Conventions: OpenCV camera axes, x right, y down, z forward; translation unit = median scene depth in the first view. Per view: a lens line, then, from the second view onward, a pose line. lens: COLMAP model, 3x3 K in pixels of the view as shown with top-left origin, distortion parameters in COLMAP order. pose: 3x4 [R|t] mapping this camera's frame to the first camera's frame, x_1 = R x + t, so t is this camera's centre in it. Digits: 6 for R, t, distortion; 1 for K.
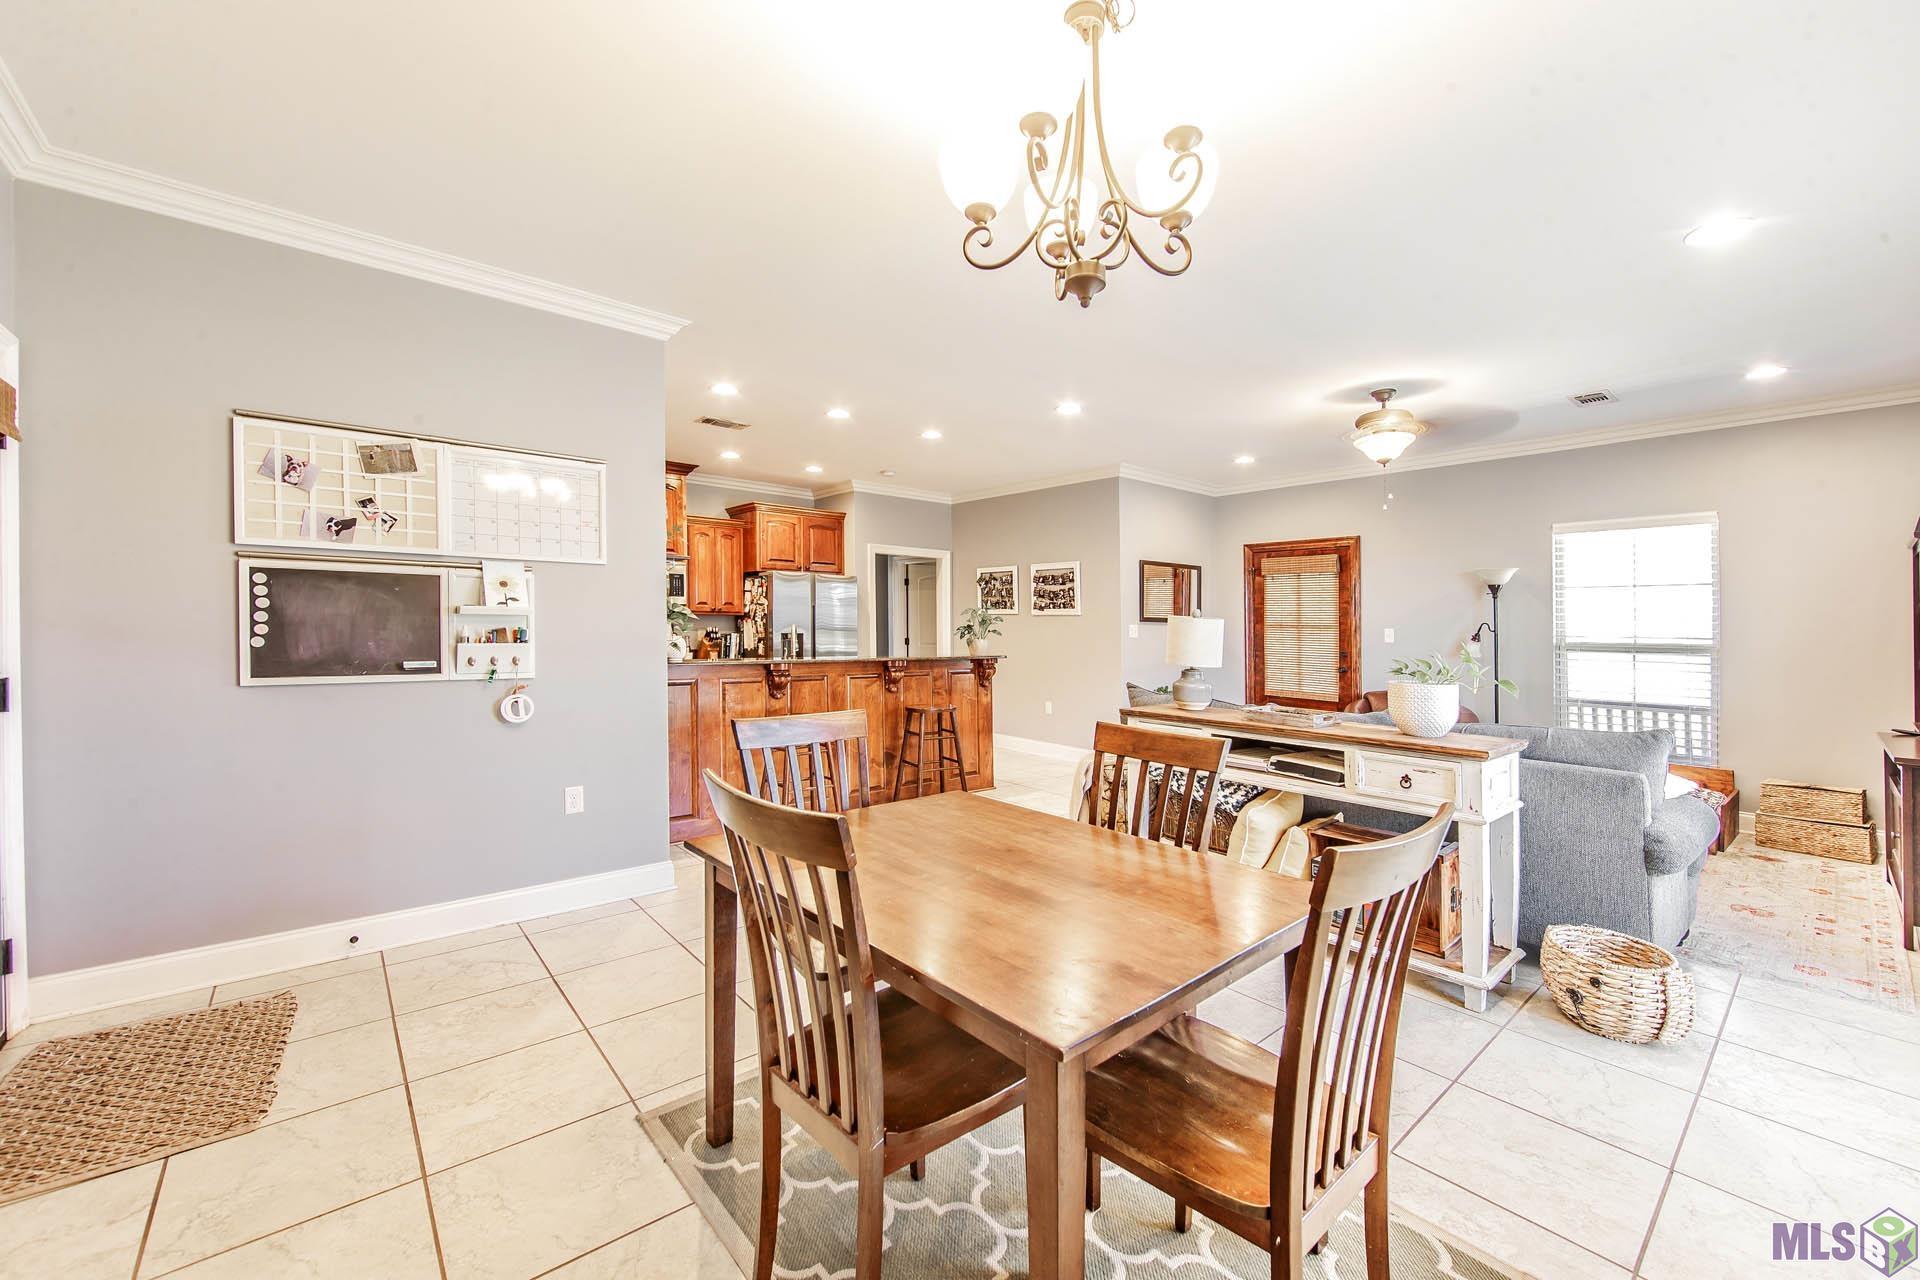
lens RADIAL K [[759.6, 0, 964.4], [0, 759.6, 634.6], [0, 0, 1]] dist [0.002203, -0.000030]
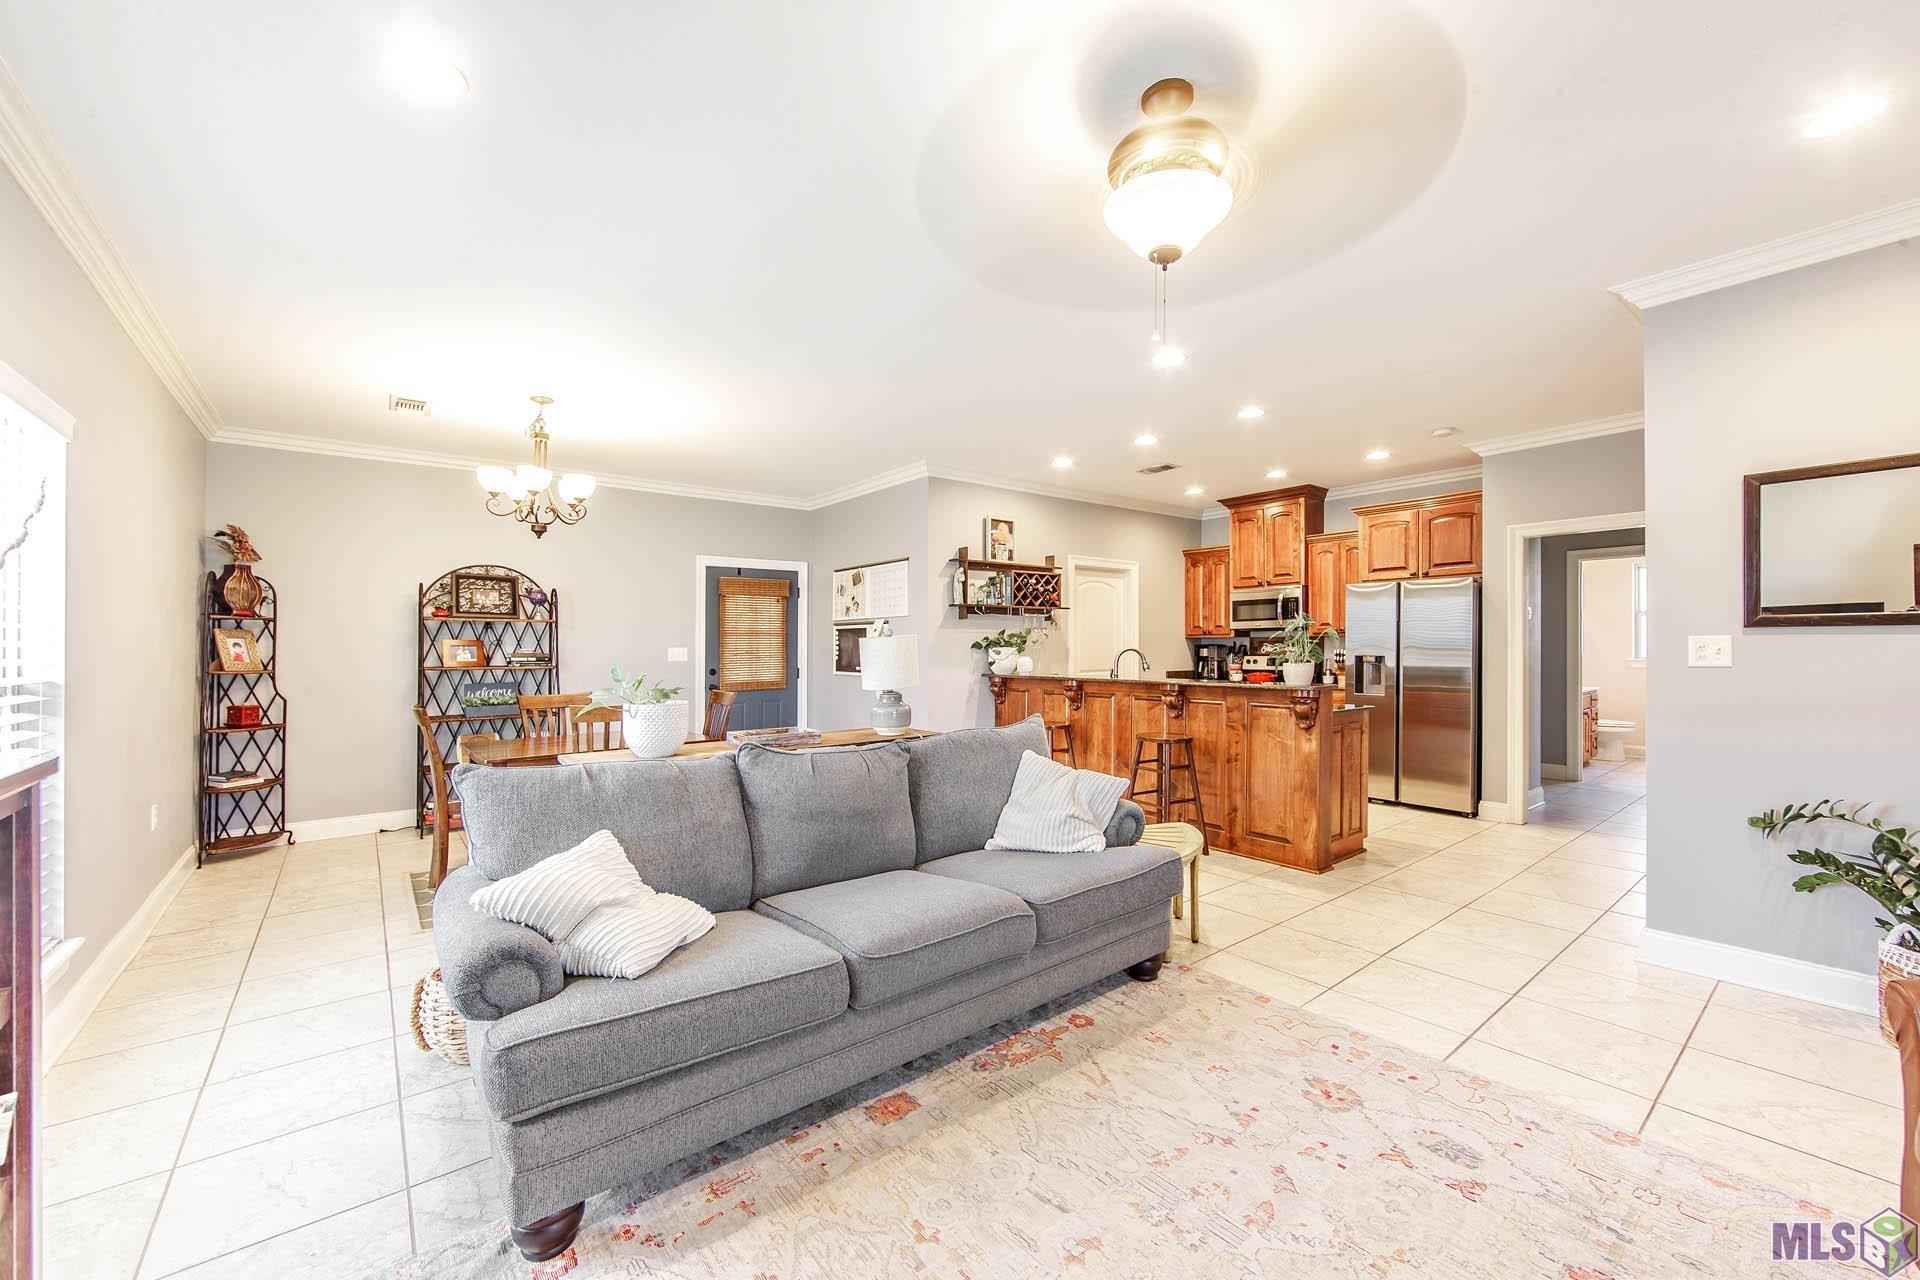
lens RADIAL K [[759.6, 0, 966.1], [0, 759.6, 652.8], [0, 0, 1]] dist [0.002203, -0.000030]
pose [[-0.024337, -0.004699, -0.999693, 0.791058], [-0.003907, 0.999982, -0.004605, 0.001067], [0.999696, 0.003793, -0.024355, 0.720703]]
